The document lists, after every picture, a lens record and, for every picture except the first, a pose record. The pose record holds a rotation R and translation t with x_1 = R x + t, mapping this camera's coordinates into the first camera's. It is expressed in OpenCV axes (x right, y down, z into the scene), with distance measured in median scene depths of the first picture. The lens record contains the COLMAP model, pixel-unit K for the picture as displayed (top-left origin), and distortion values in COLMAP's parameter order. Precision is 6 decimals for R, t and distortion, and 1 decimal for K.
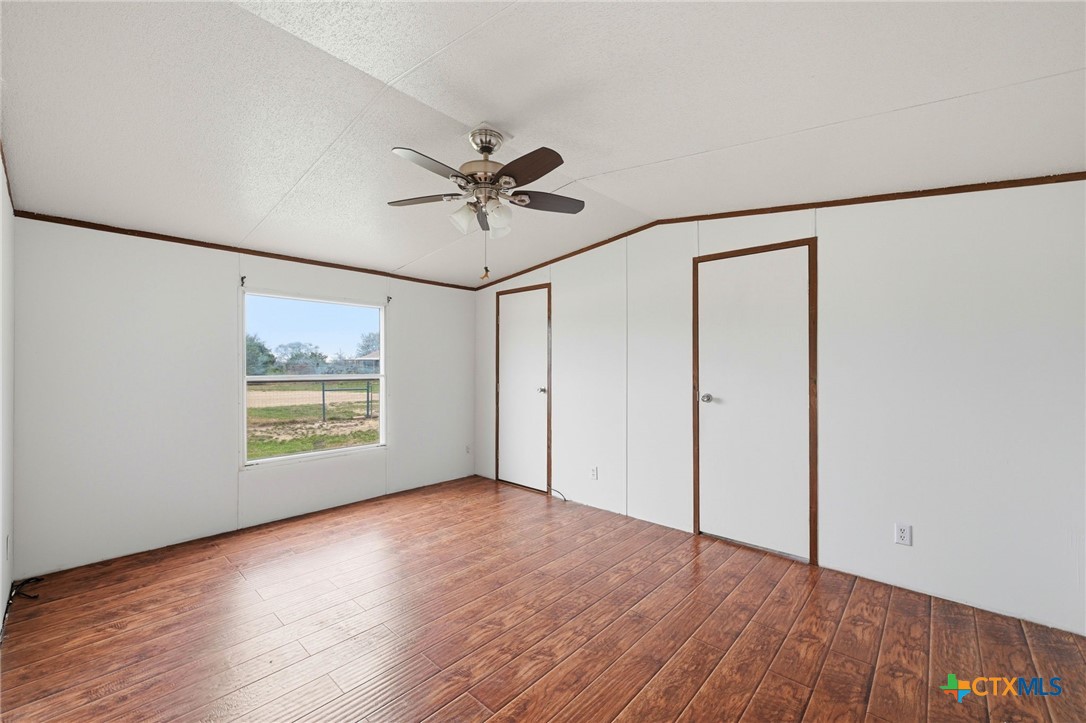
lens RADIAL K [[431.1, 0, 548.7], [0, 431.1, 365.0], [0, 0, 1]] dist [-0.000272, -0.000170]
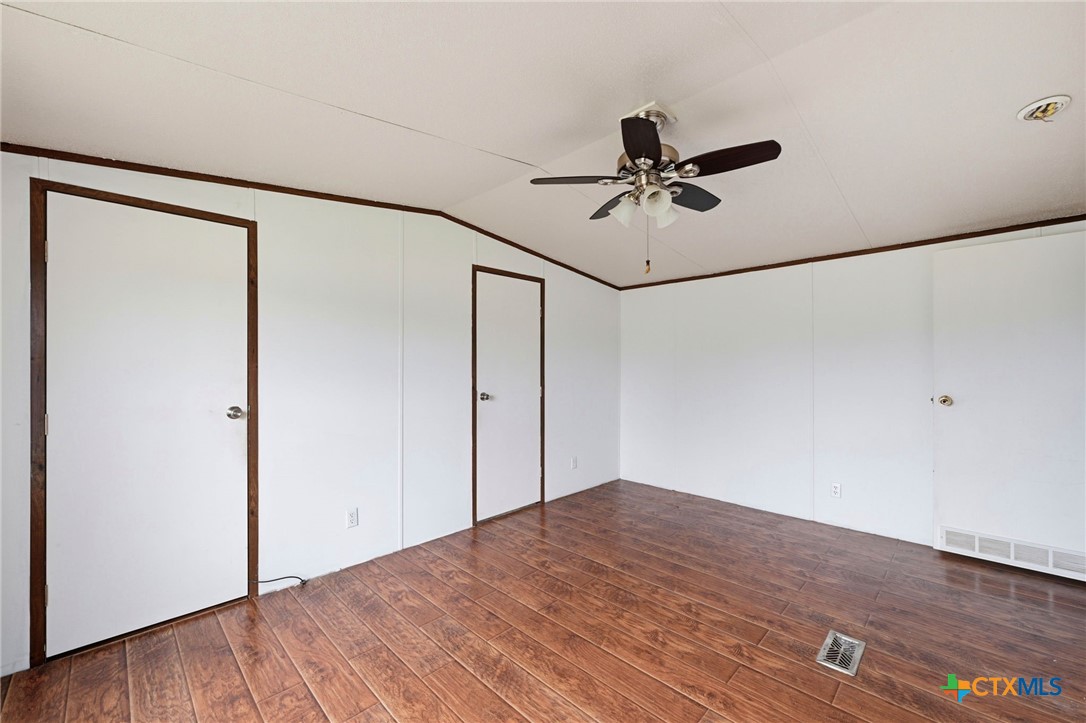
lens RADIAL K [[437.2, 0, 540.3], [0, 437.2, 361.9], [0, 0, 1]] dist [0.001839, 0.000017]
pose [[0.051353, 0.008425, 0.998645, -0.750512], [0.000541, 0.999964, -0.008464, -0.001515], [-0.998680, 0.000975, 0.051347, 0.810978]]
